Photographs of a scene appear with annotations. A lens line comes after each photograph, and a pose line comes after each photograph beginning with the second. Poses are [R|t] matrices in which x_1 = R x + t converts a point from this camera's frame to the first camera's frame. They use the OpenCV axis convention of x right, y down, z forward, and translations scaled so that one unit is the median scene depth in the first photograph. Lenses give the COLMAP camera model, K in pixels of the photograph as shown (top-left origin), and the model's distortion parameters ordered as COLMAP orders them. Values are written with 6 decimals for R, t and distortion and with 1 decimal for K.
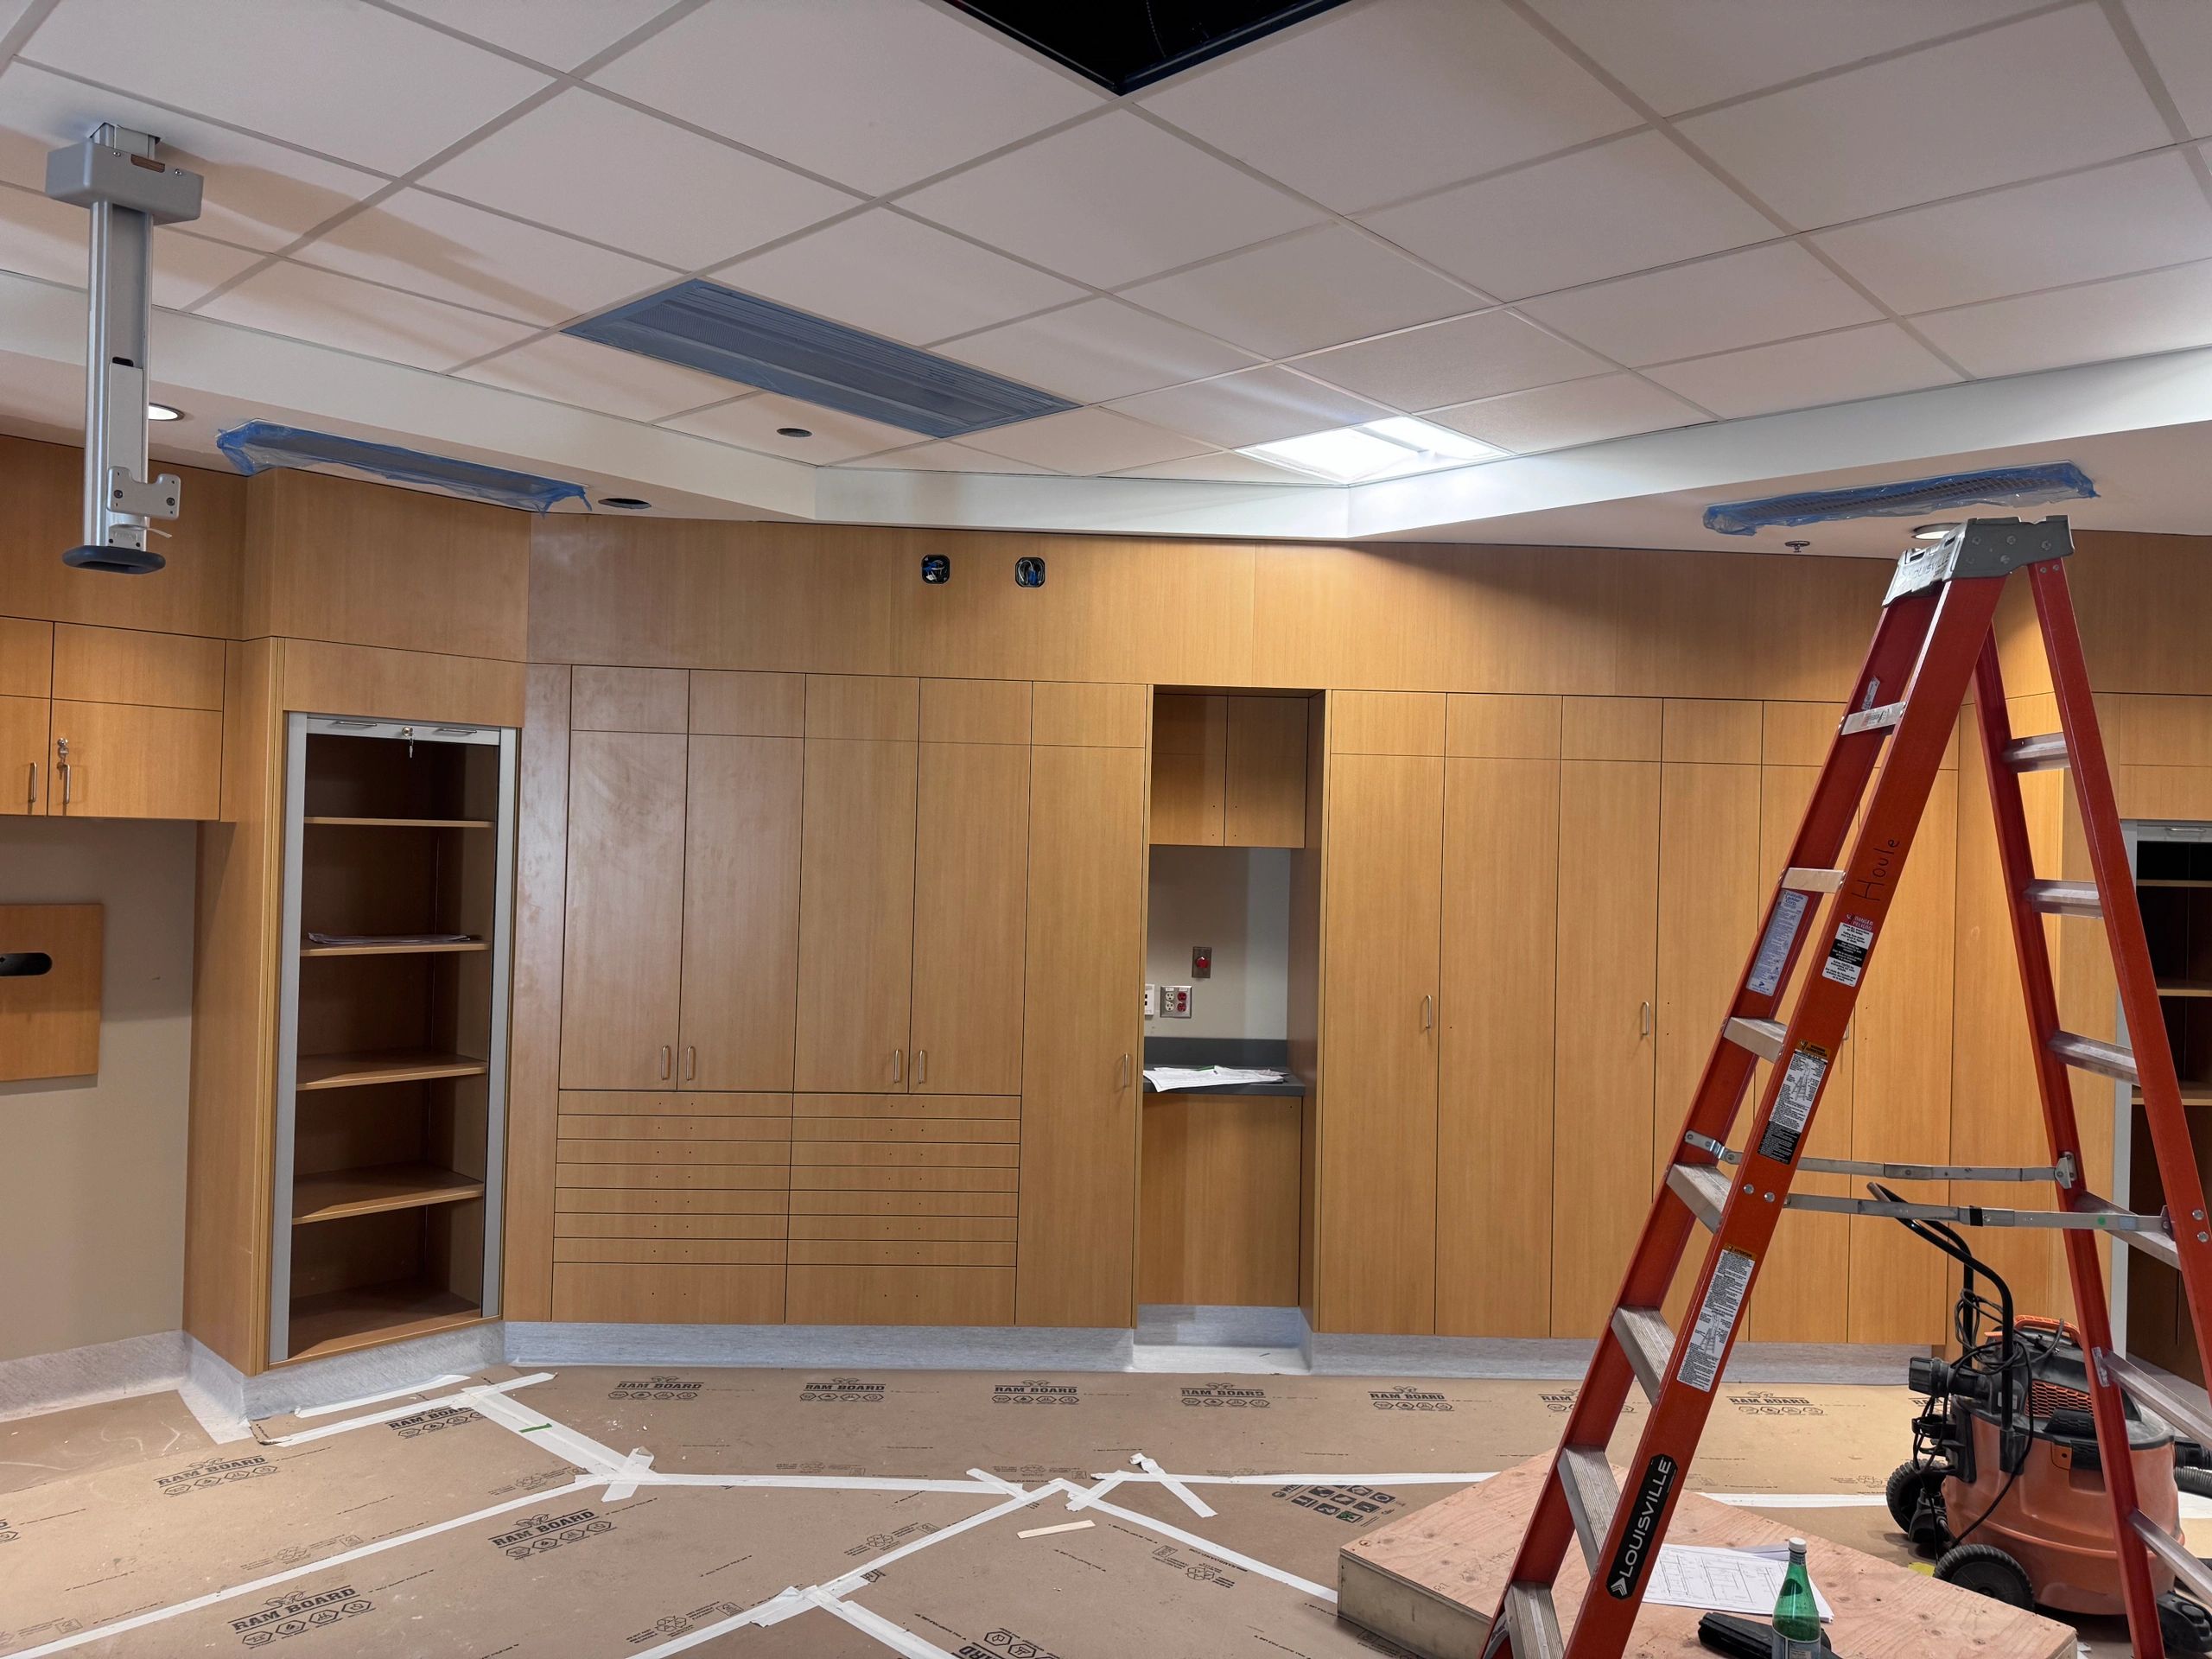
lens RADIAL K [[1555.2, 0, 1101.8], [0, 1555.2, 826.7], [0, 0, 1]] dist [0.102042, -0.143035]
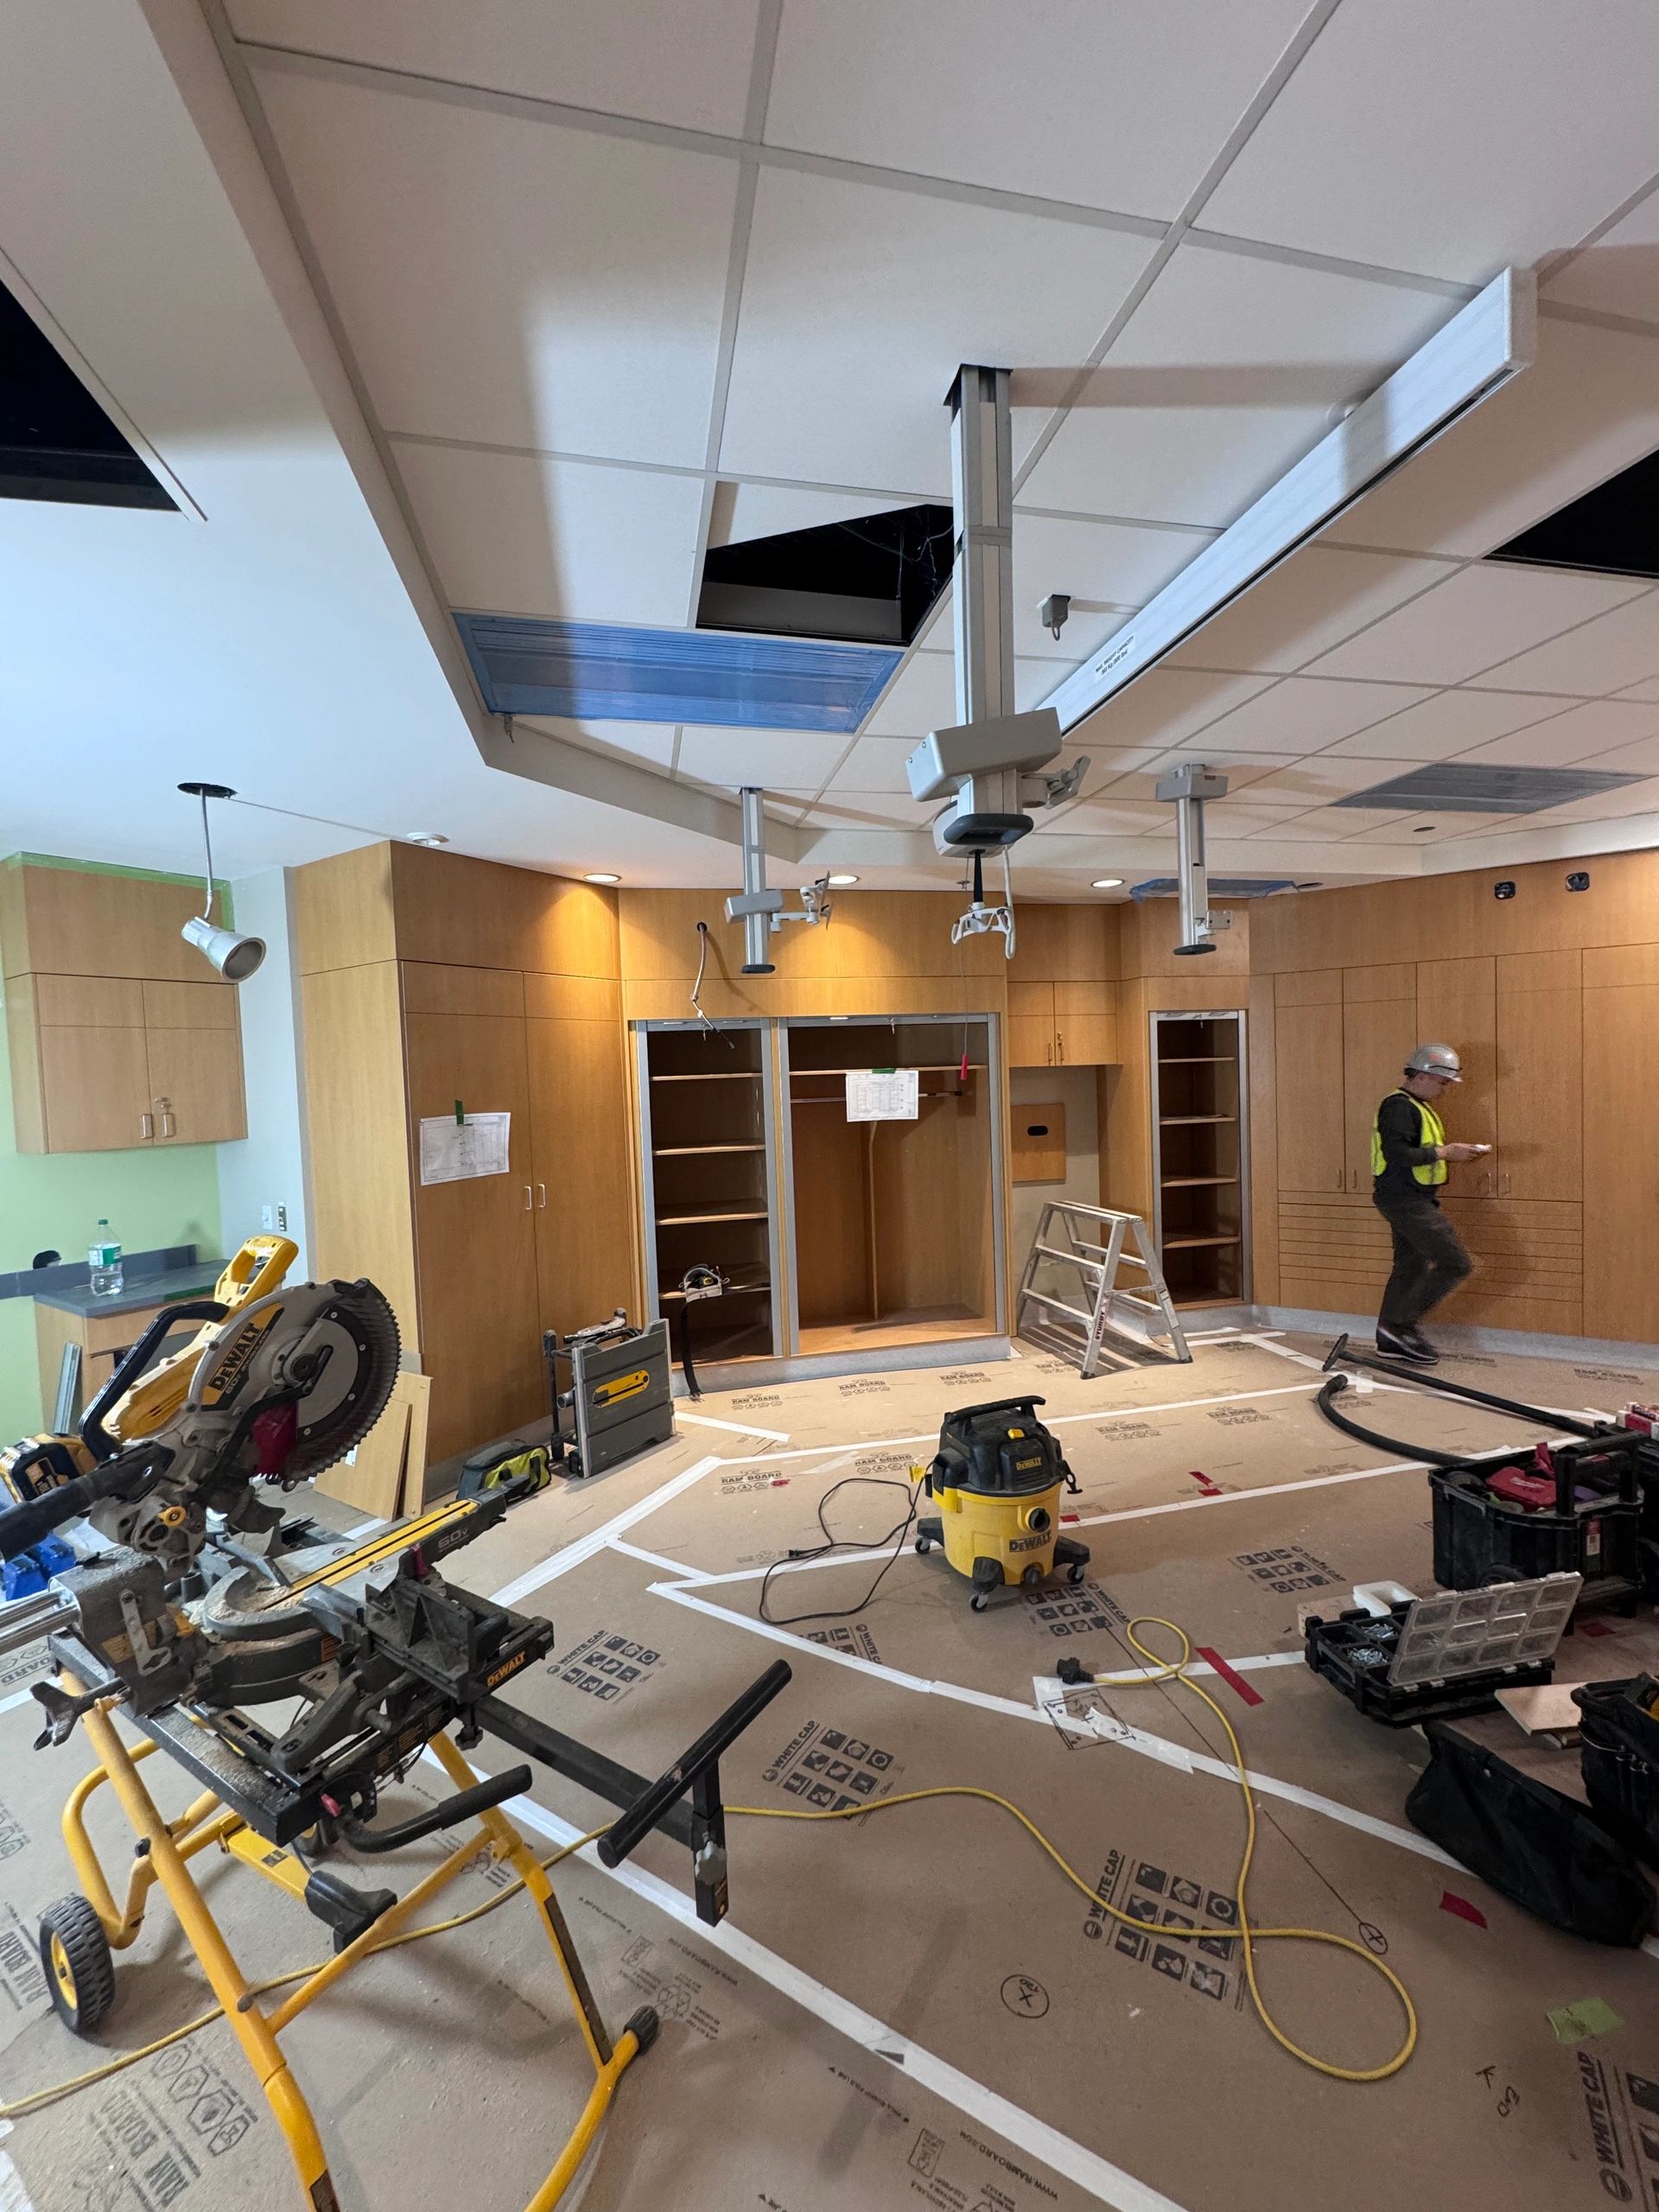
lens RADIAL K [[883.5, 0, 833.8], [0, 883.5, 1109.2], [0, 0, 1]] dist [0.001718, 0.000387]
pose [[0.828891, -0.034256, -0.558361, -0.194384], [0.061971, 0.997603, 0.030792, -0.003418], [0.555967, -0.060126, 0.829027, -0.229062]]
